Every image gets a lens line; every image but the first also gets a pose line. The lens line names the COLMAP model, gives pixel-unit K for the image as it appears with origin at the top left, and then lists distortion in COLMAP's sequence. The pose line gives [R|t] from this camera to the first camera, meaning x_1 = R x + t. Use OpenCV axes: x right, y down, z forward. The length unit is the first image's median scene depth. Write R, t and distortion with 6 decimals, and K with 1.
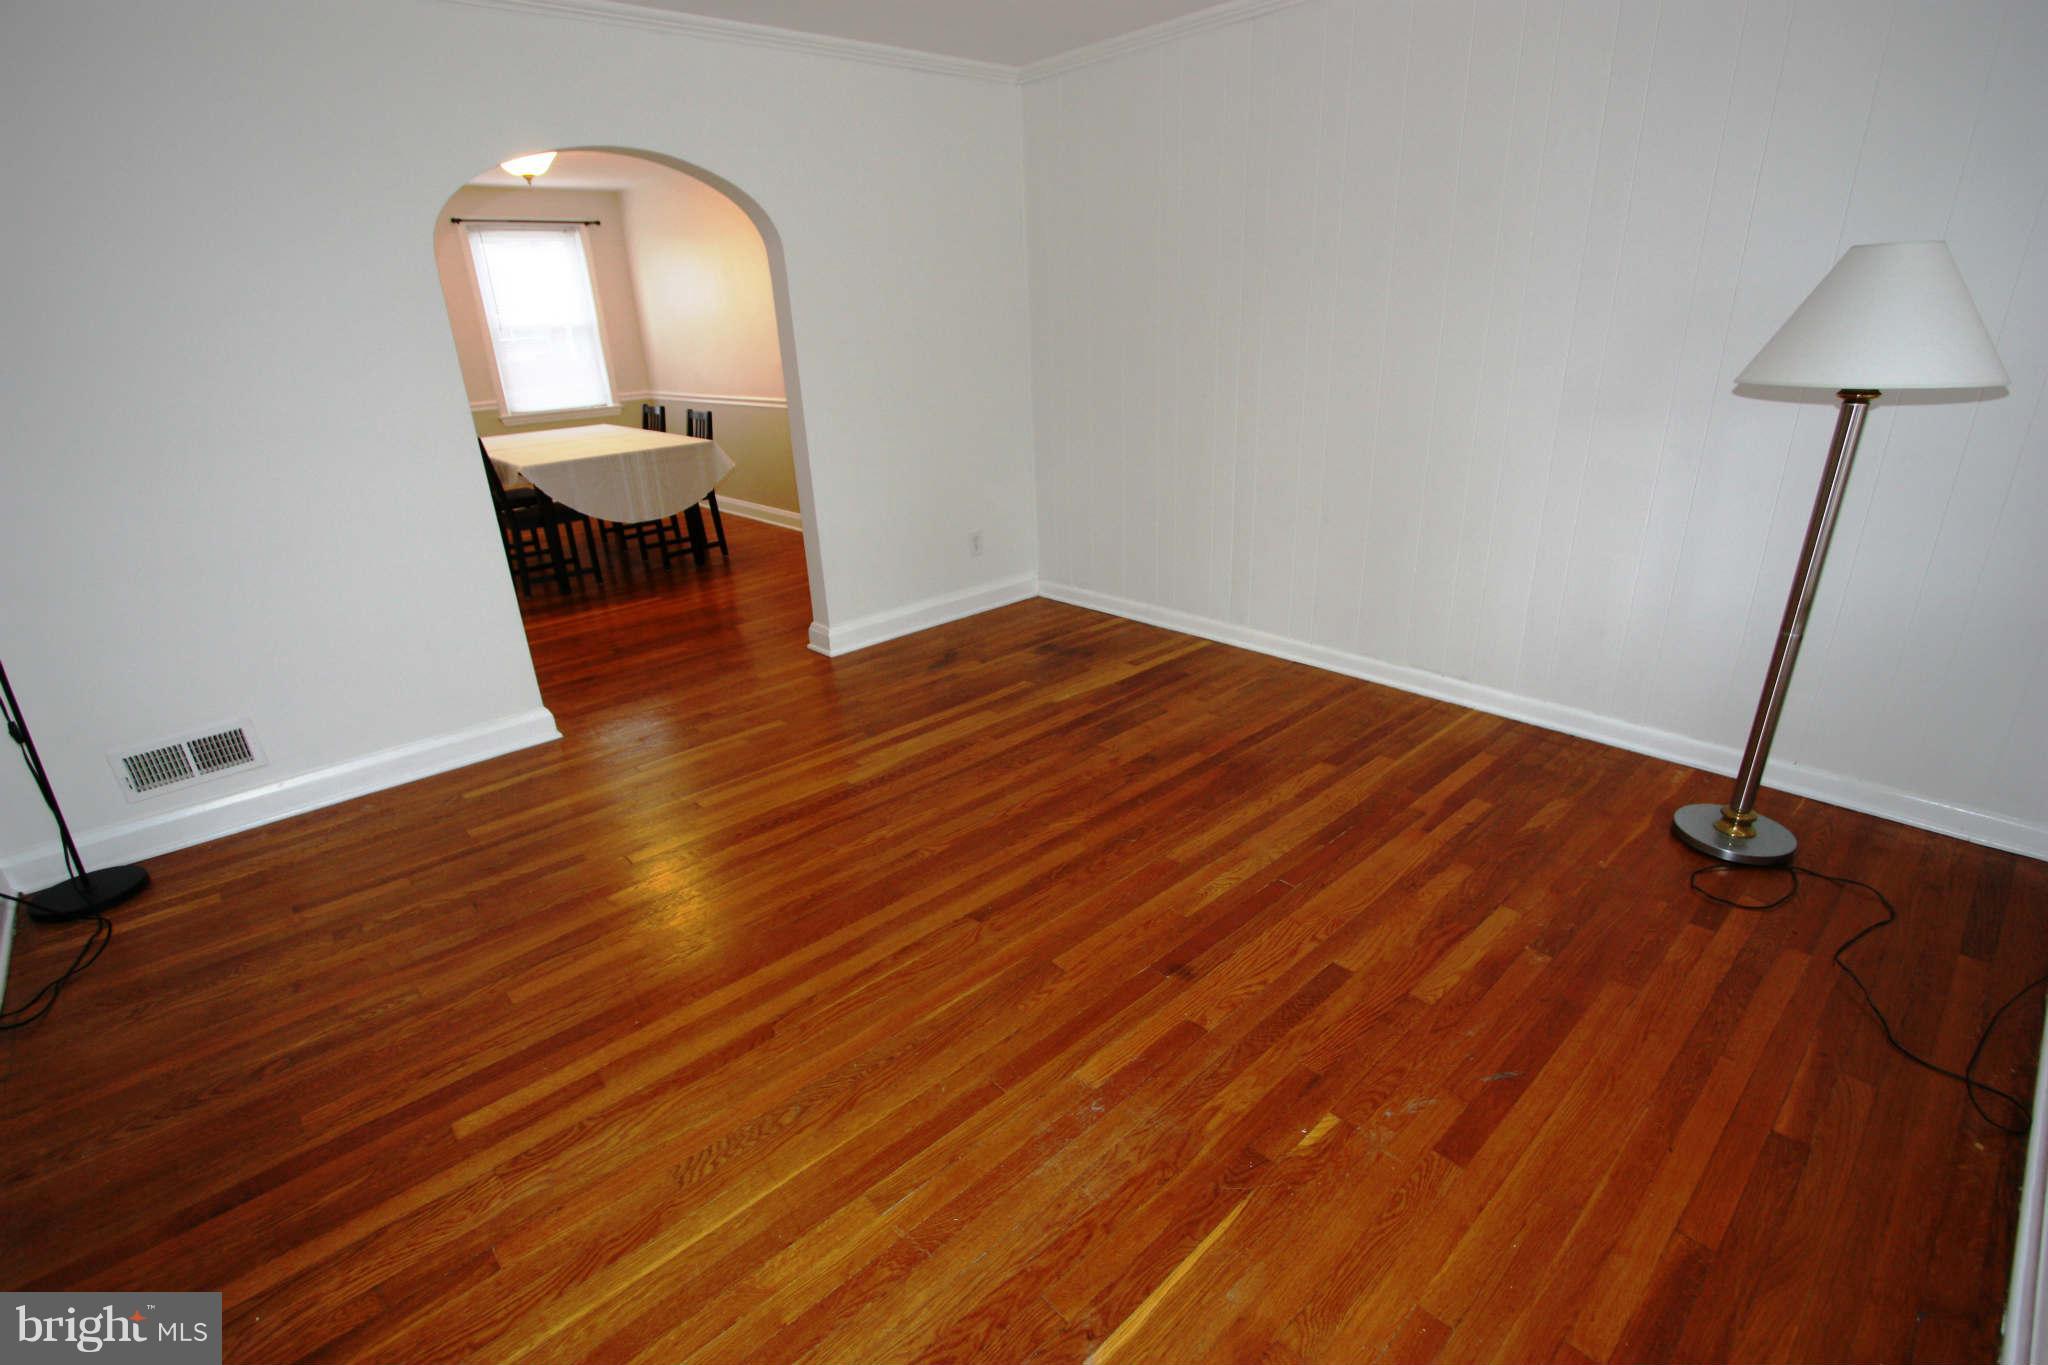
lens RADIAL K [[947.6, 0, 1027.8], [0, 947.6, 690.3], [0, 0, 1]] dist [-0.013599, 0.000505]
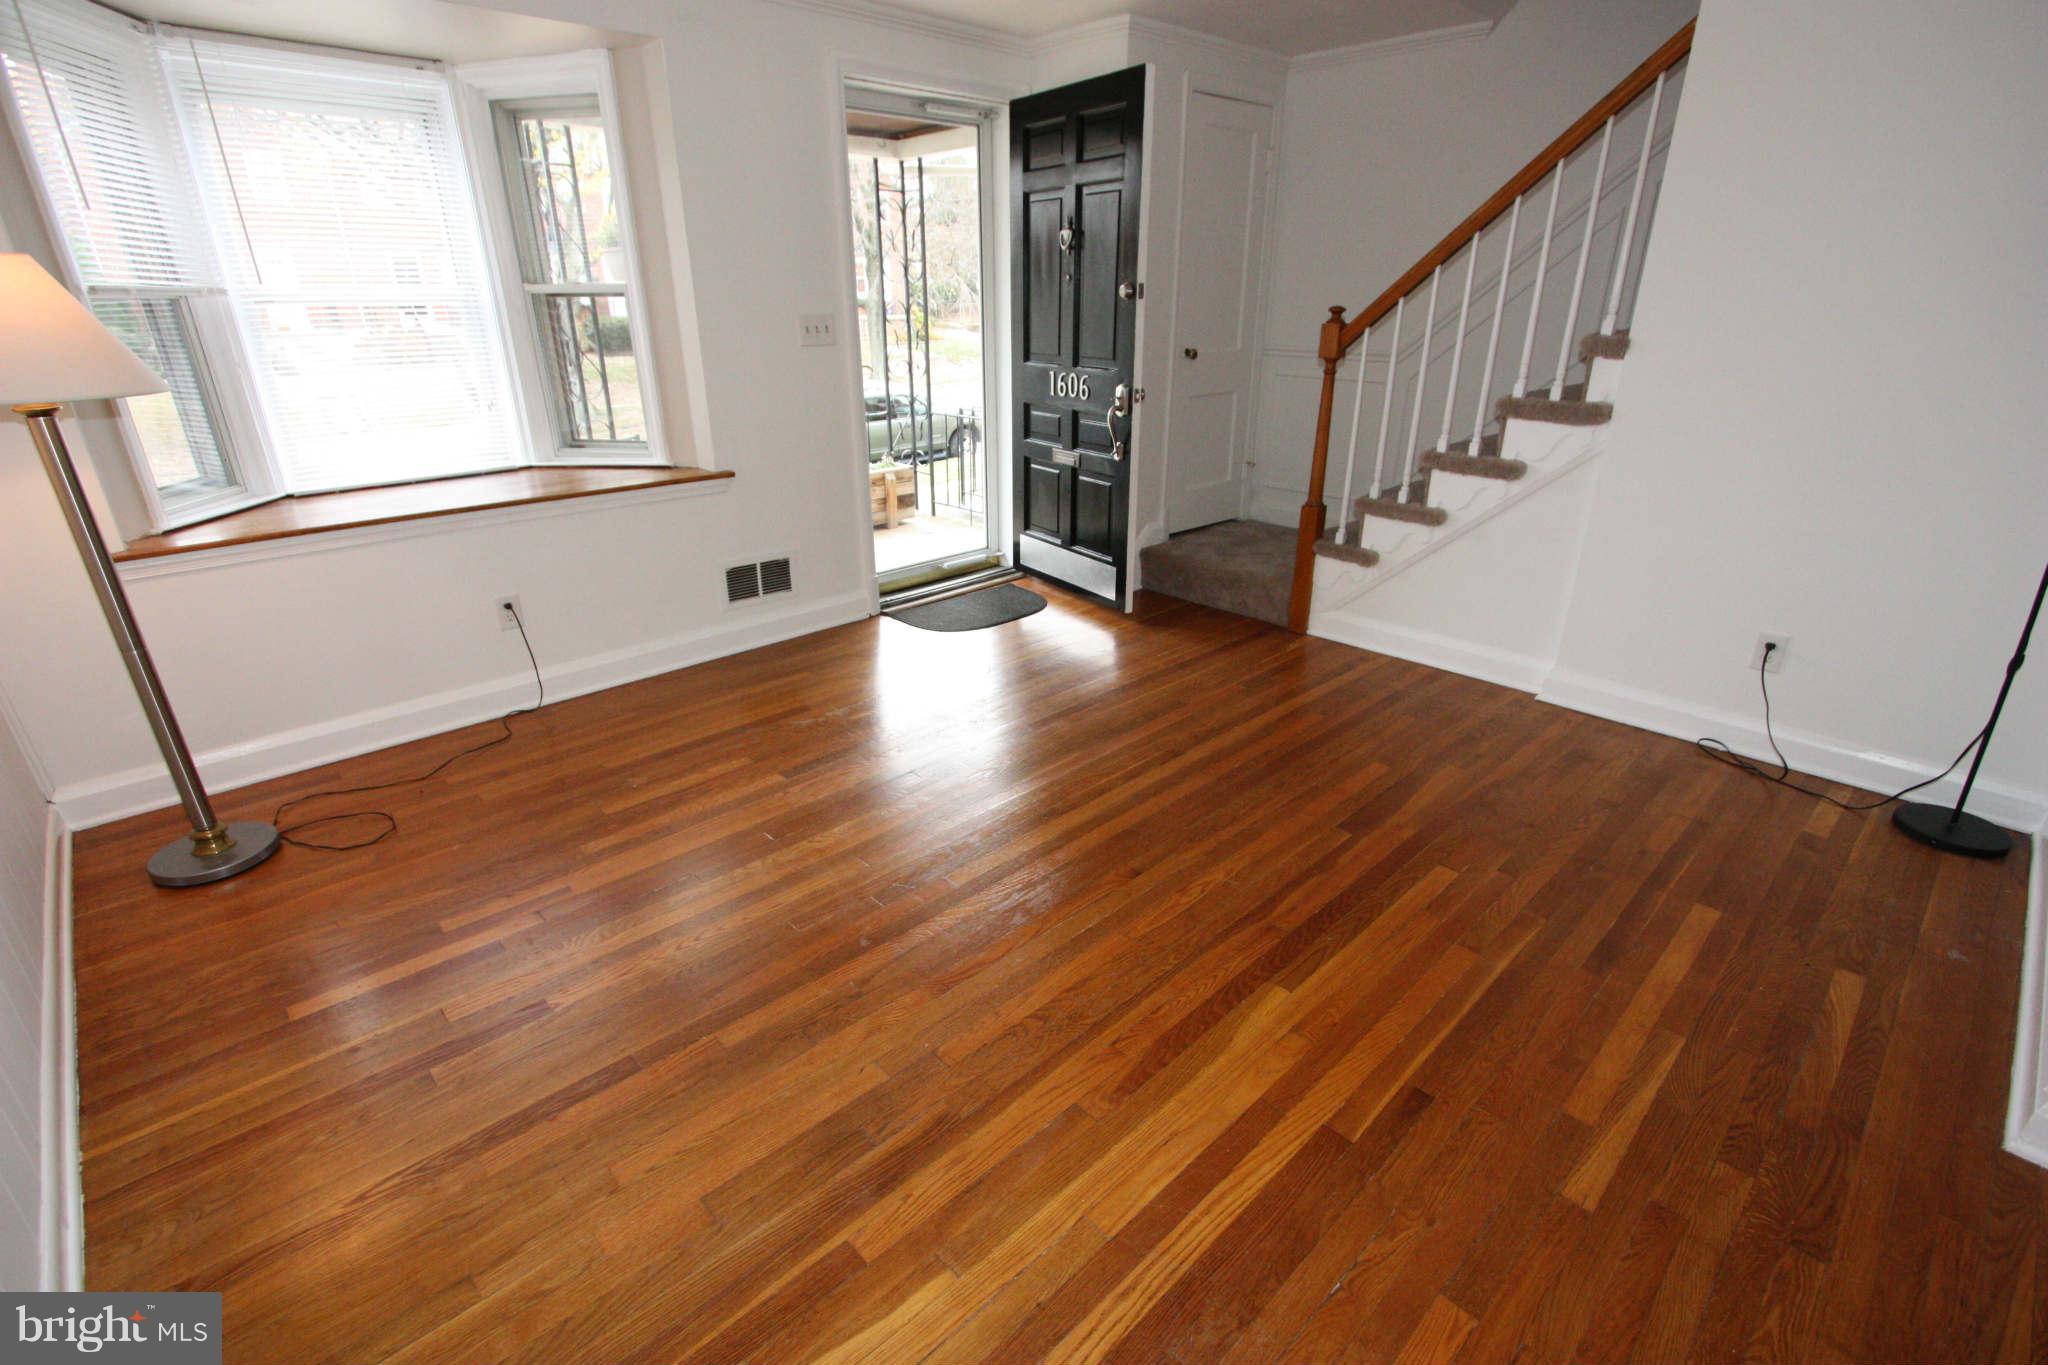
lens RADIAL K [[949.7, 0, 1024.0], [0, 949.7, 682.5], [0, 0, 1]] dist [0.000123, 0.000077]
pose [[-0.999150, 0.041219, -0.000506, -0.015876], [0.029128, 0.714649, 0.698876, -0.534381], [0.029169, 0.698267, -0.715243, 1.338573]]
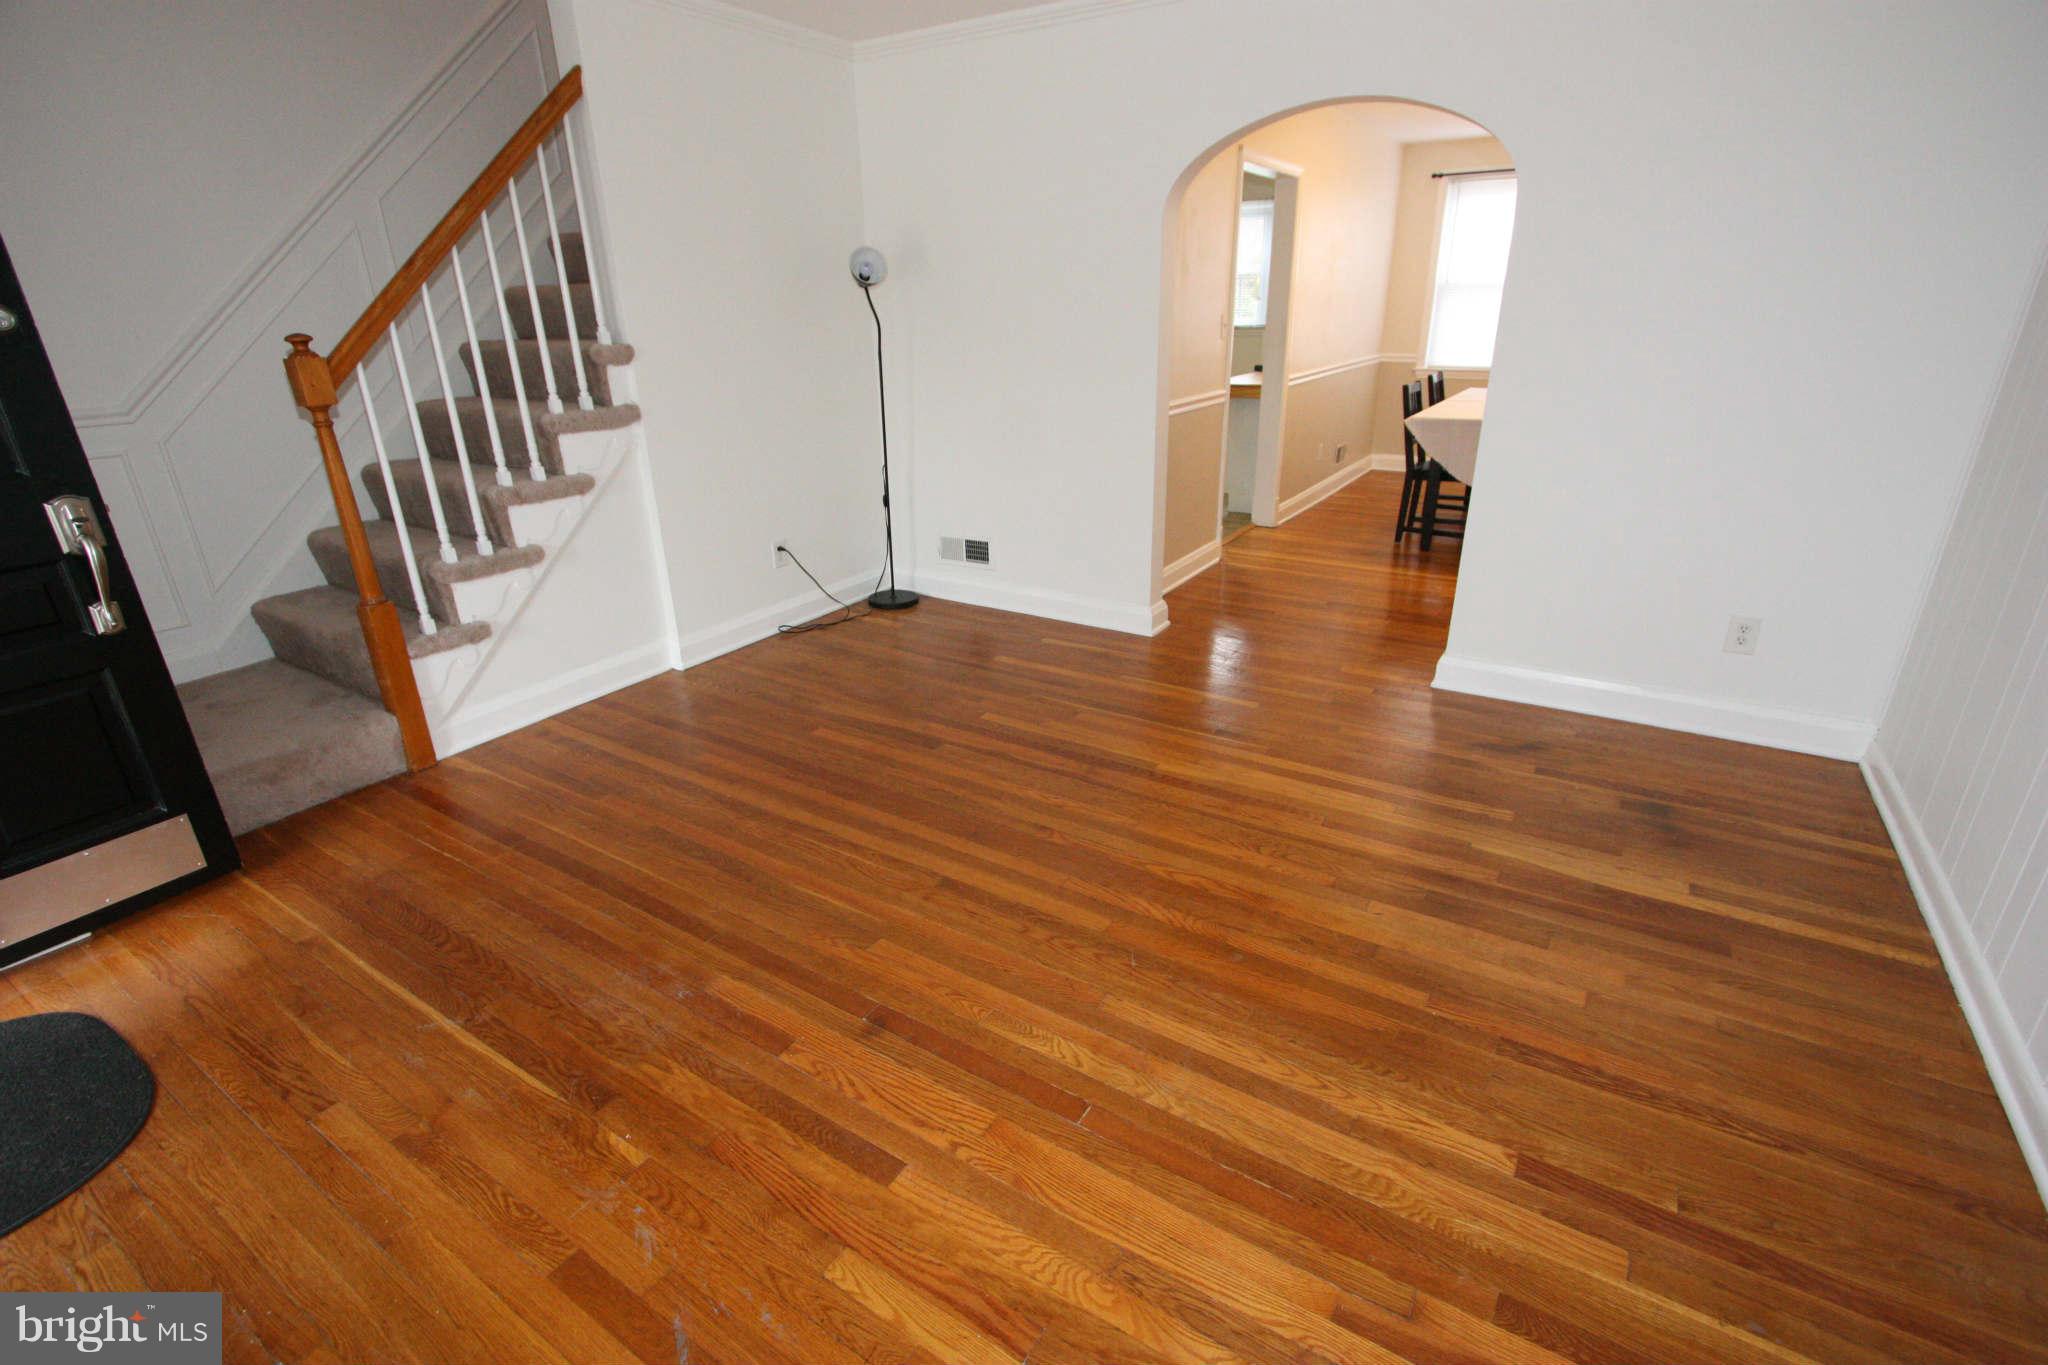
lens RADIAL K [[947.6, 0, 1027.8], [0, 947.6, 690.3], [0, 0, 1]] dist [-0.013599, 0.000505]
pose [[0.257531, 0.398341, -0.880342, 0.611025], [-0.348657, 0.888004, 0.299813, -0.219997], [0.901175, 0.229726, 0.367573, 0.511238]]
